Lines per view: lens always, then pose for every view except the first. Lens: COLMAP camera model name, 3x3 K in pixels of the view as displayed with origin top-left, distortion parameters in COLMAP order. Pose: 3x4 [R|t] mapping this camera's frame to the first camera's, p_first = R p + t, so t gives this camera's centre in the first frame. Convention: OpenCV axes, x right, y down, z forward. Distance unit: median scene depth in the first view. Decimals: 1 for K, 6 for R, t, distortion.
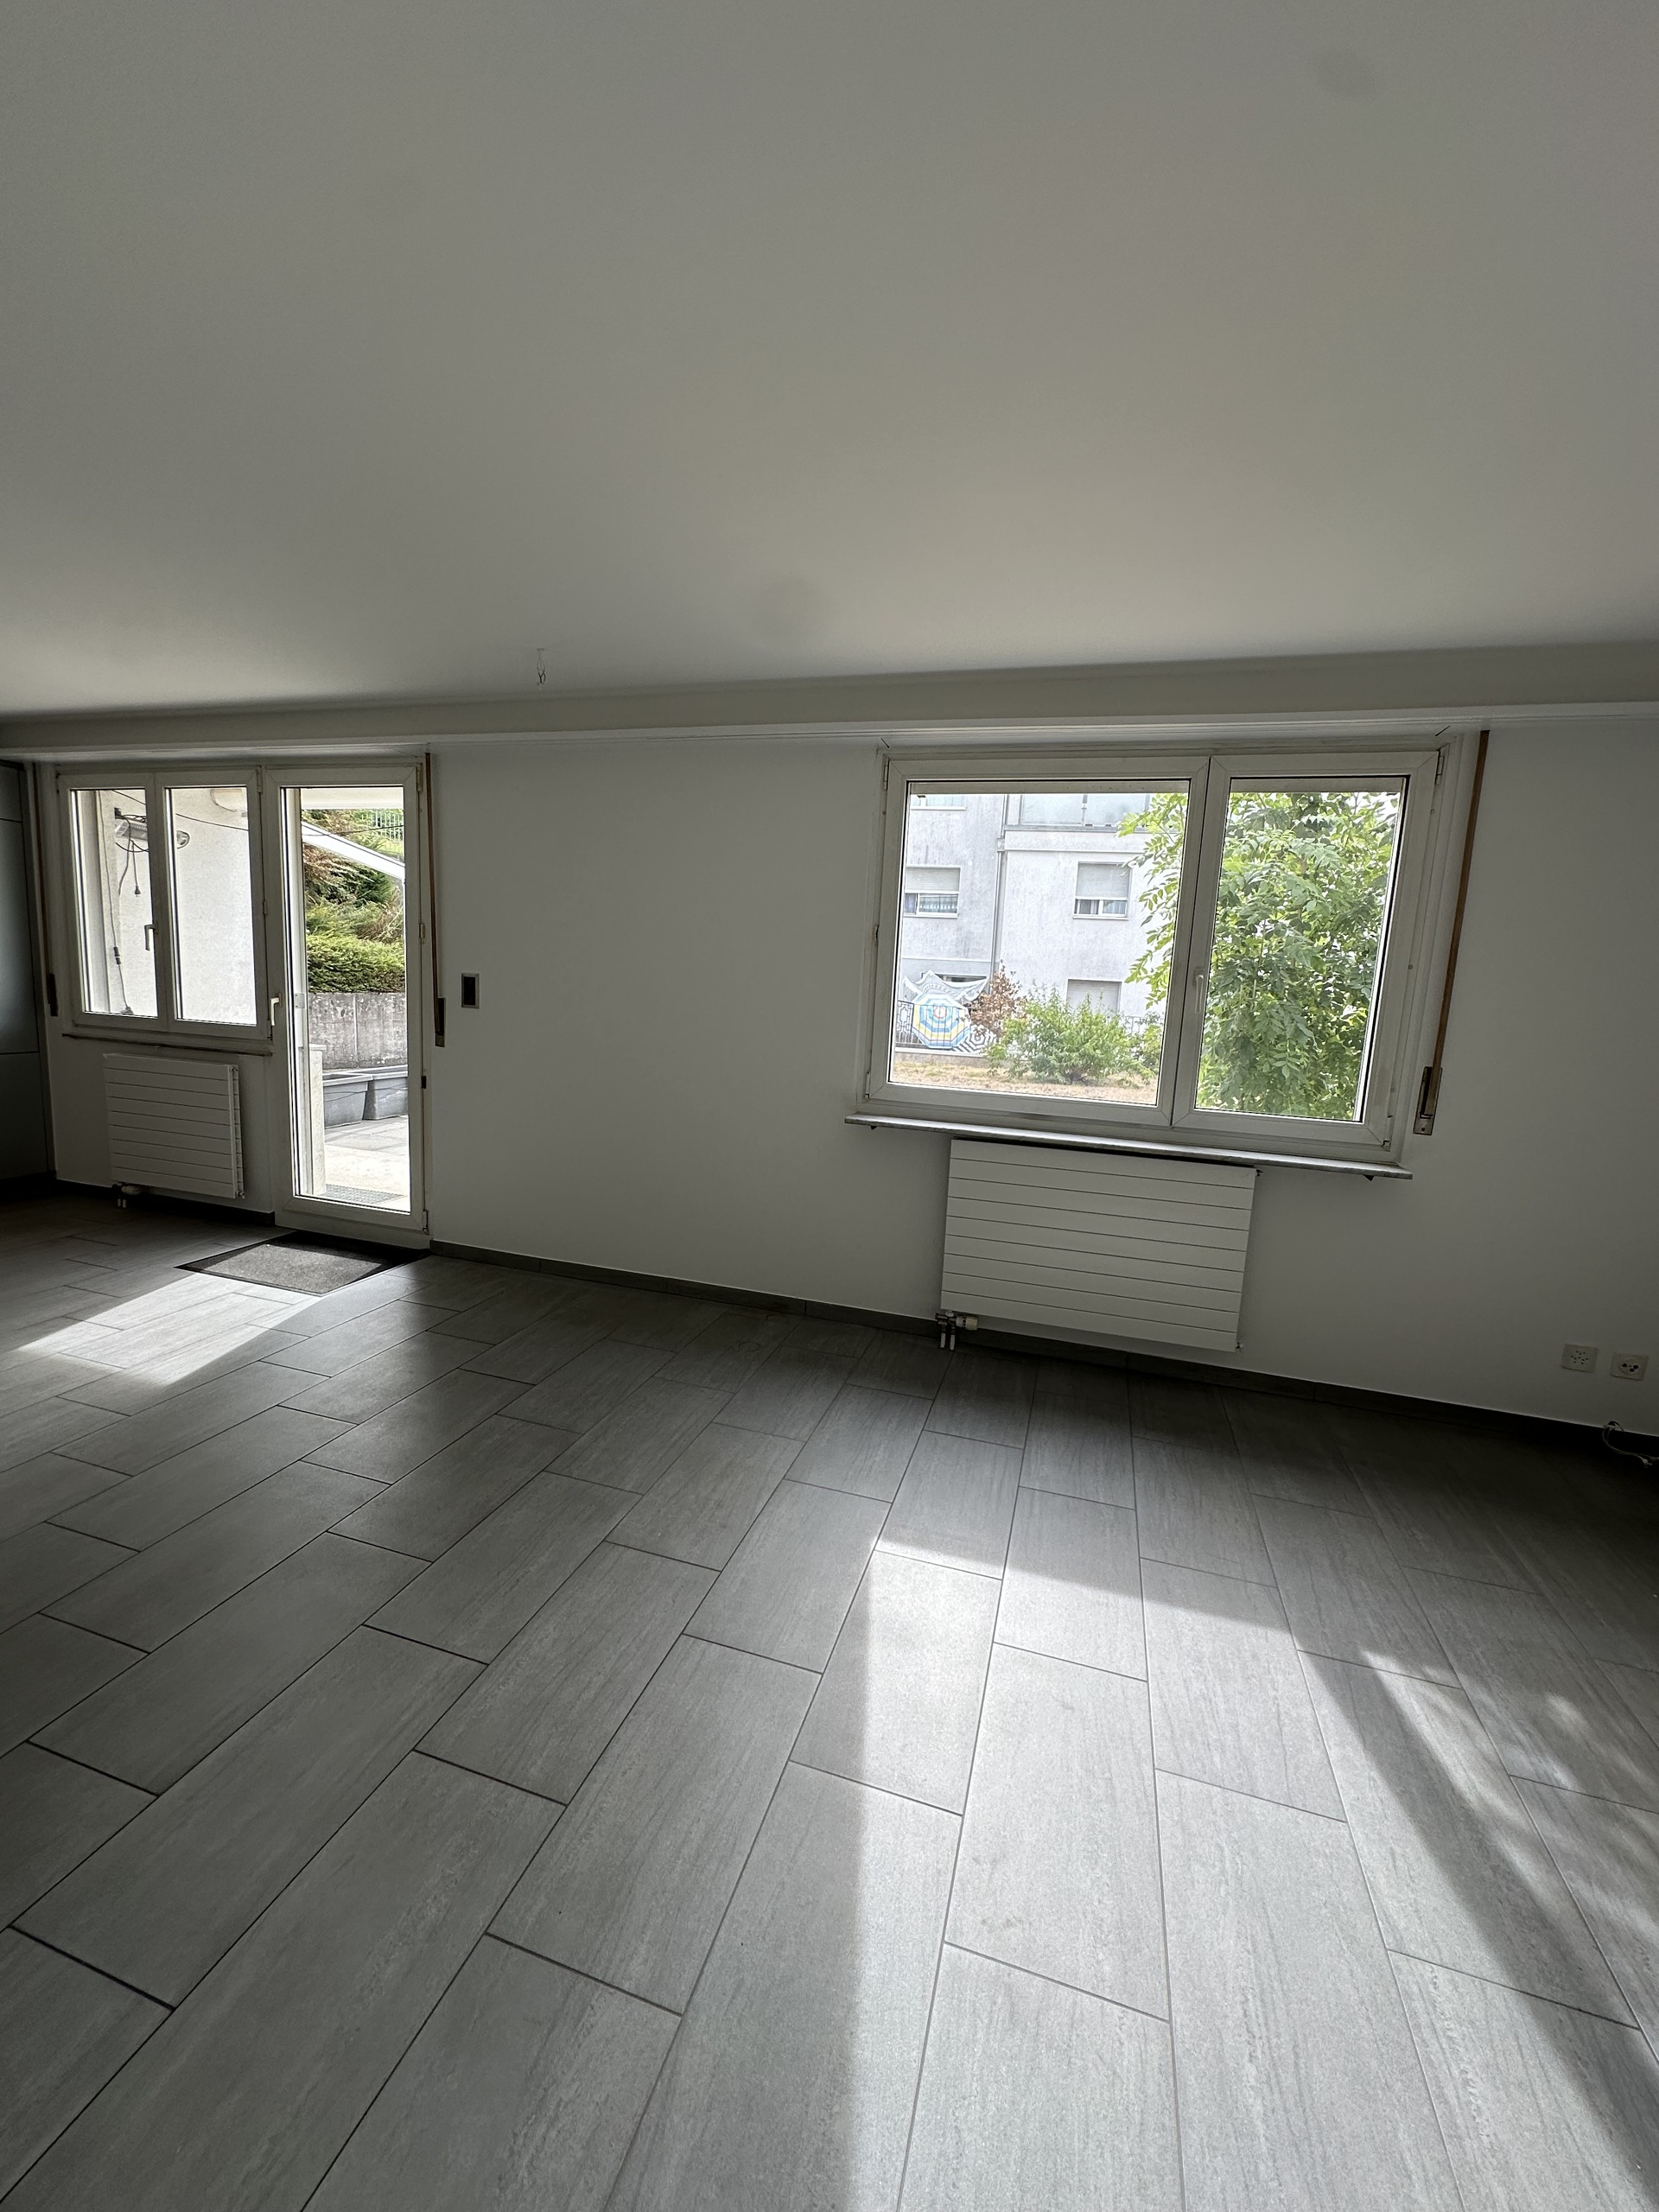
lens RADIAL K [[884.6, 0, 827.8], [0, 884.6, 1103.3], [0, 0, 1]] dist [-0.002367, 0.000547]
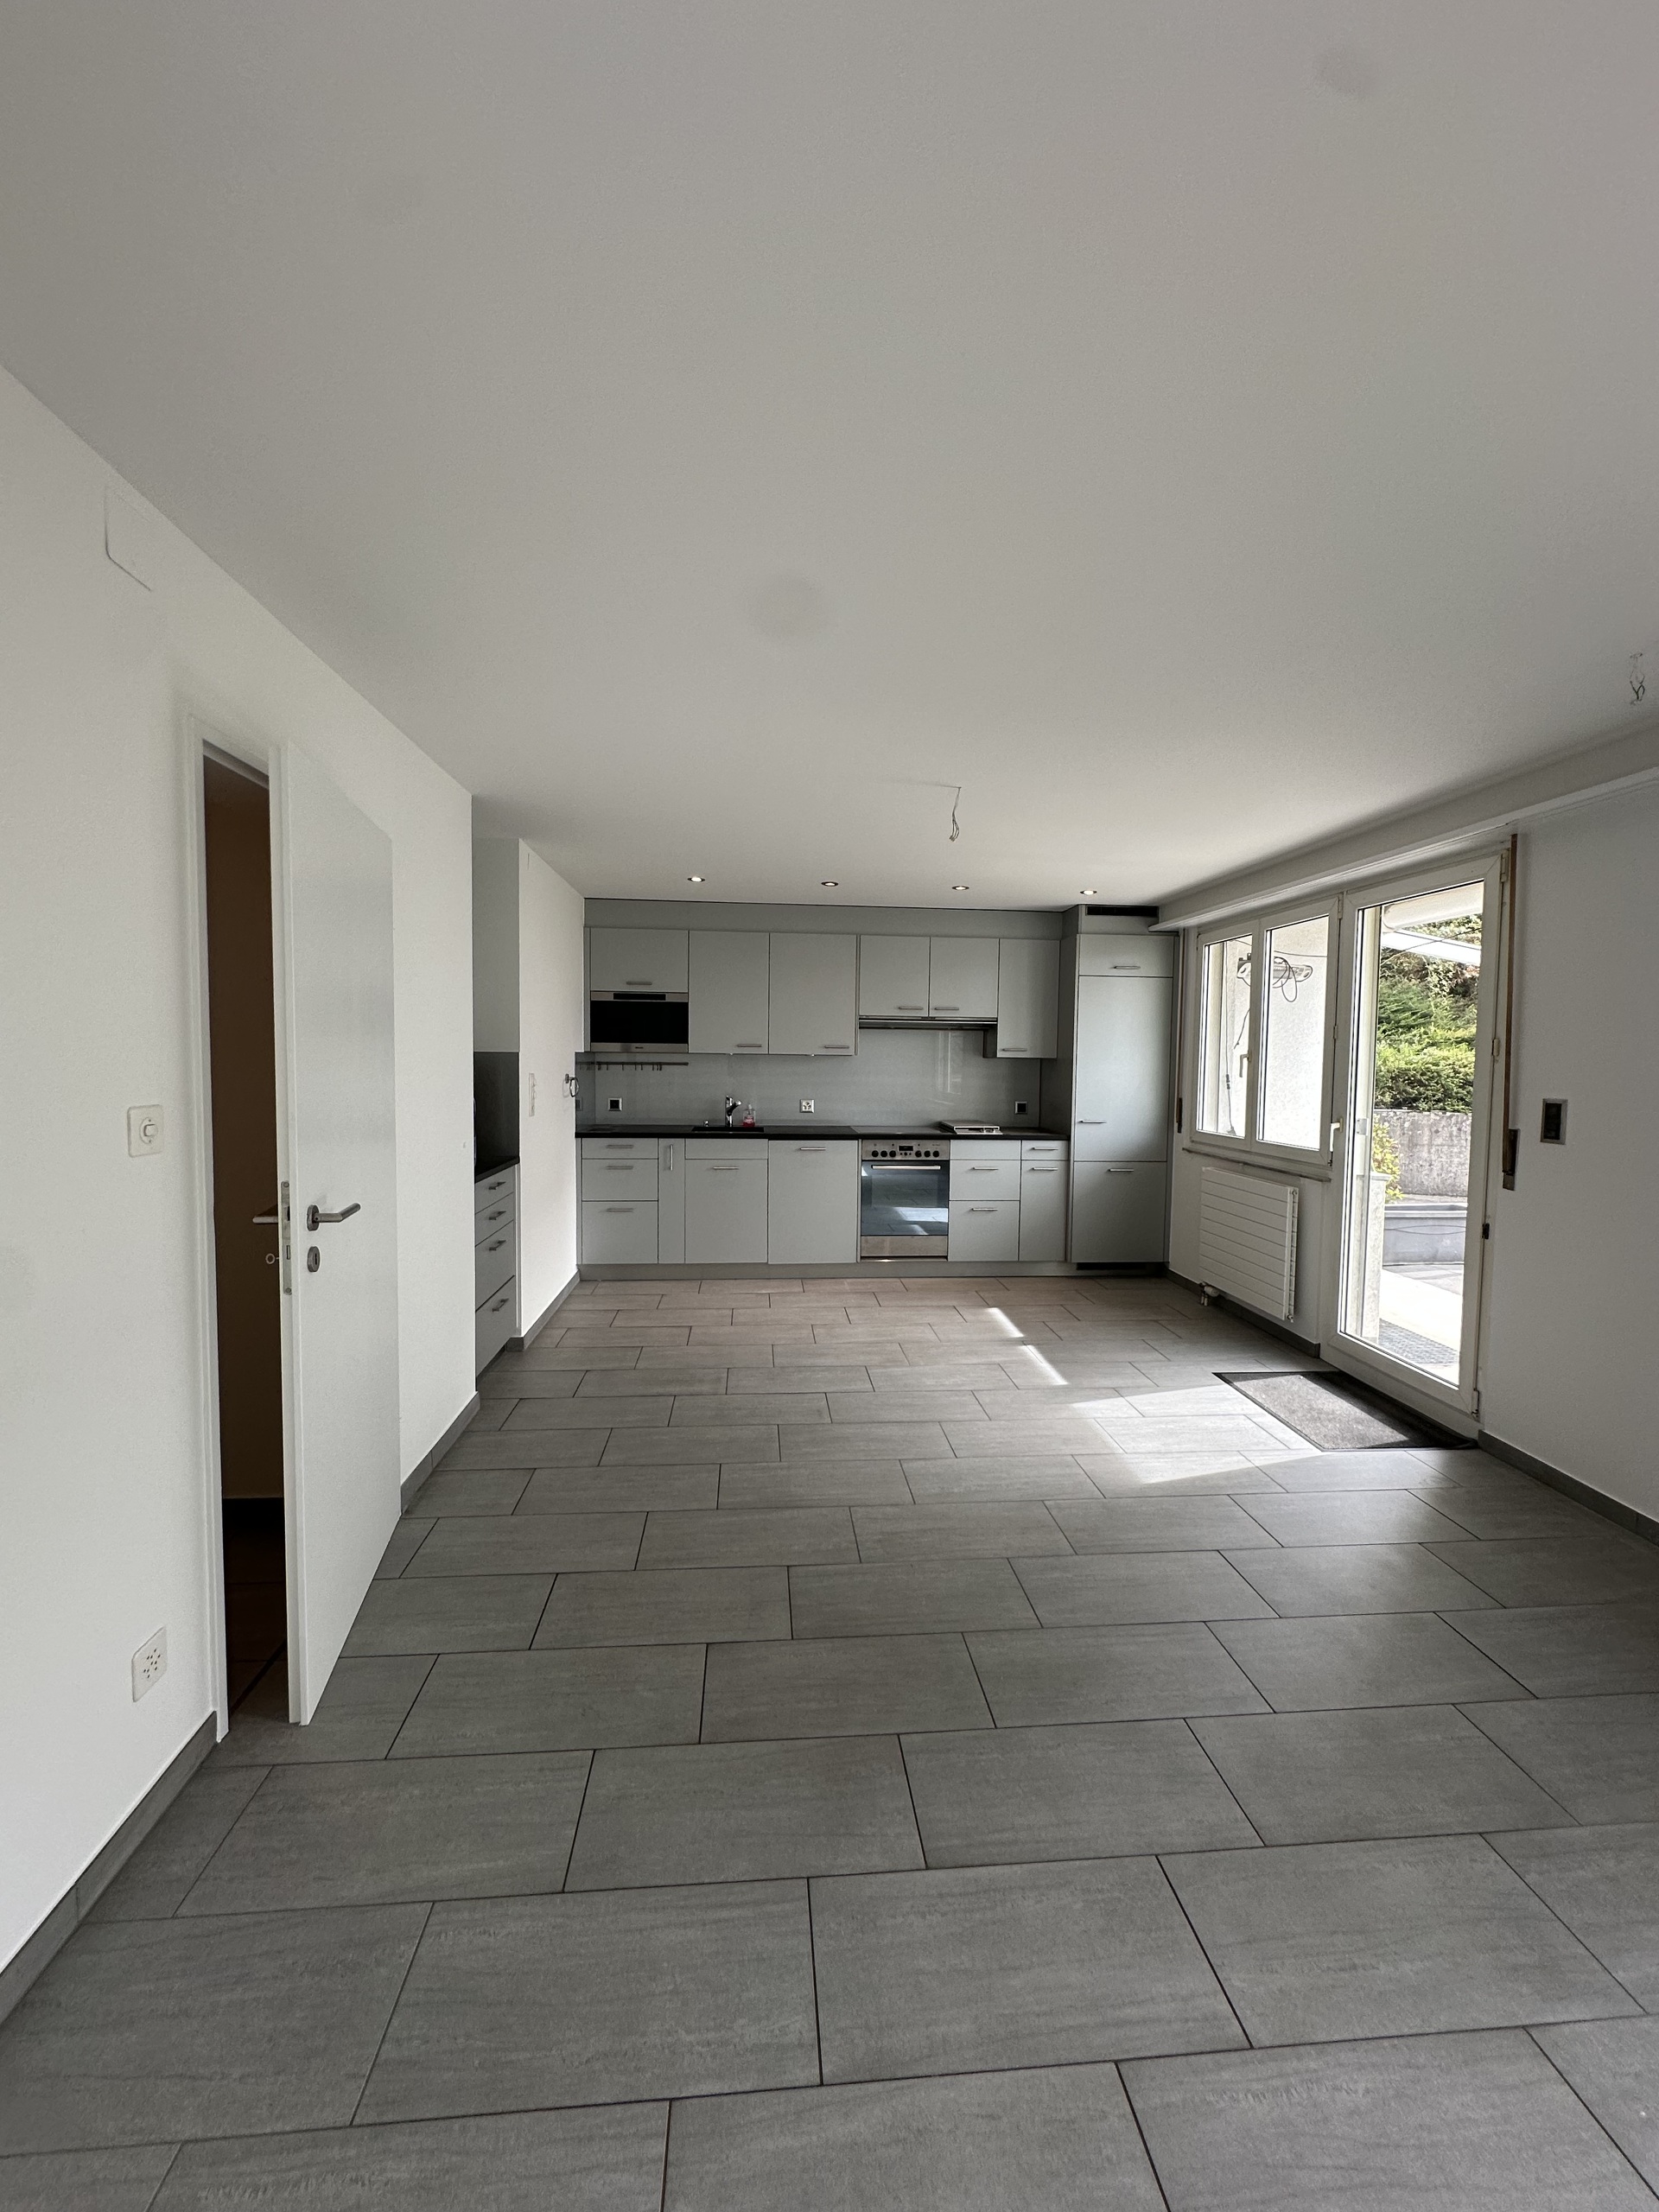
lens RADIAL K [[884.6, 0, 828.1], [0, 884.6, 1105.1], [0, 0, 1]] dist [-0.002367, 0.000547]
pose [[0.374074, 0.006318, -0.927377, 0.070795], [-0.124262, 0.991301, -0.043370, -0.029209], [0.919036, 0.131461, 0.371605, 0.132888]]
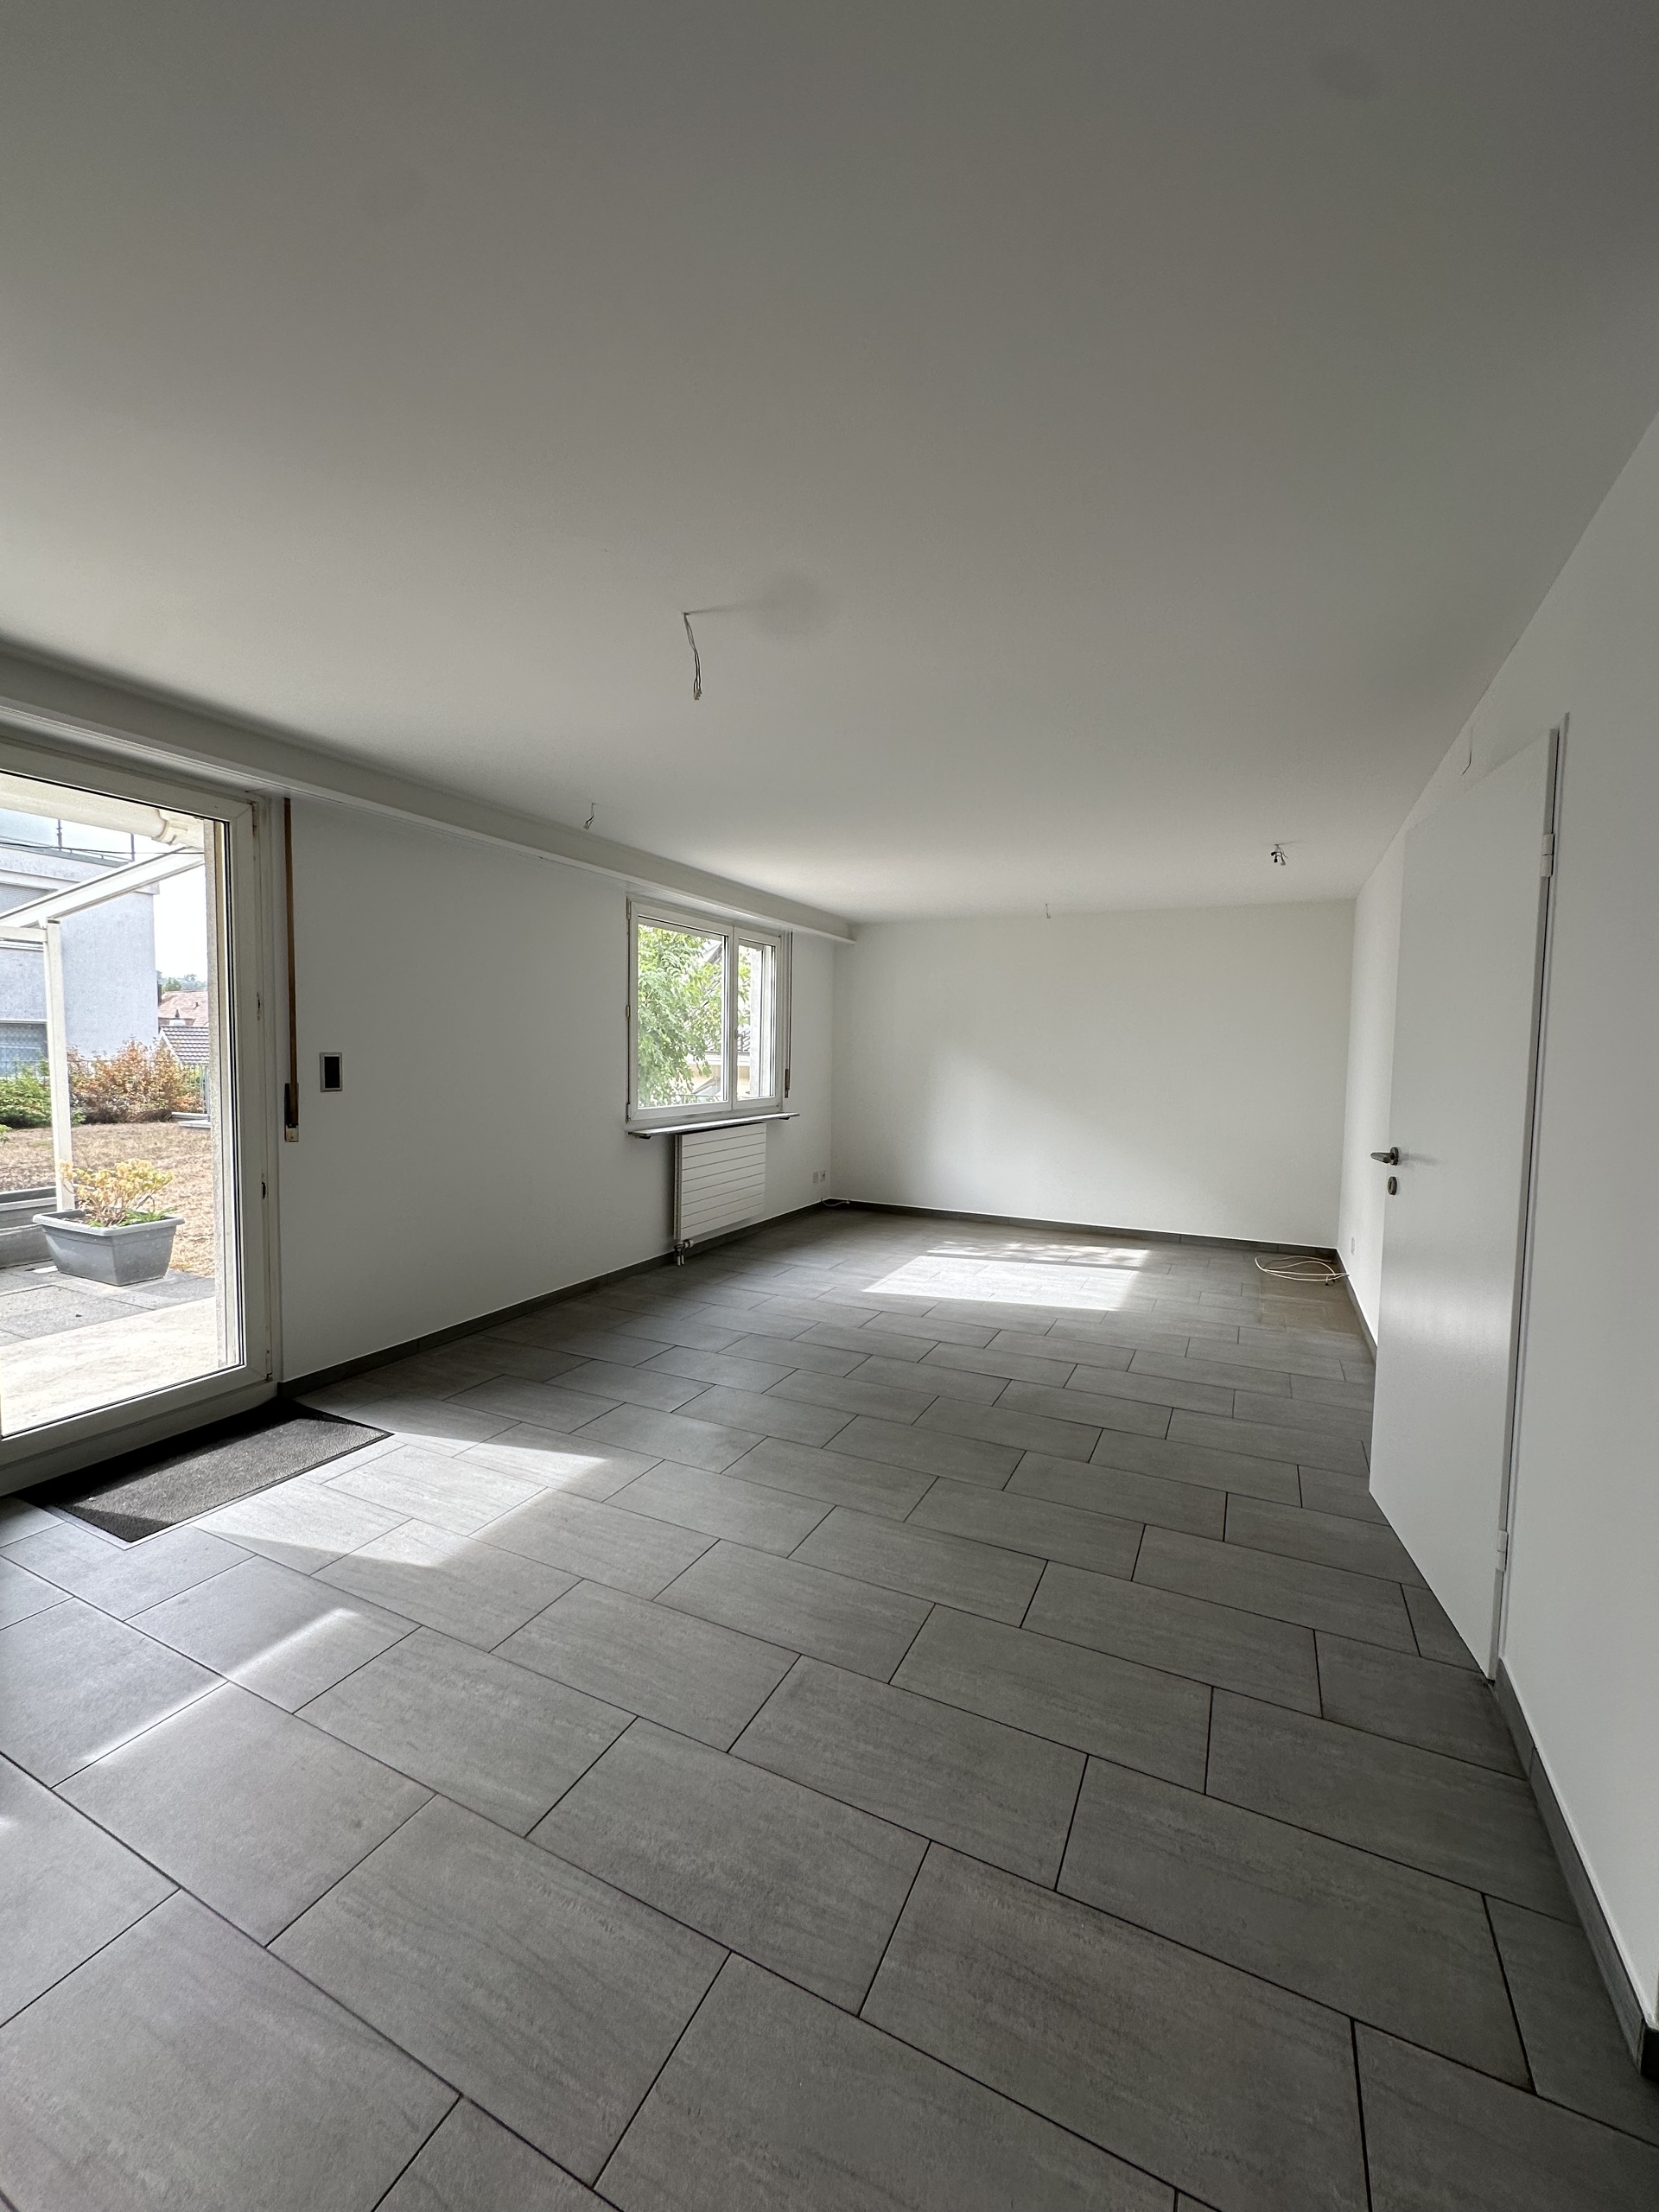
lens RADIAL K [[884.6, 0, 824.4], [0, 884.6, 1111.4], [0, 0, 1]] dist [-0.002367, 0.000547]
pose [[0.159600, -0.121685, 0.979653, -1.190574], [0.130258, 0.986293, 0.101288, -0.113212], [-0.978550, 0.111442, 0.173263, 0.366003]]
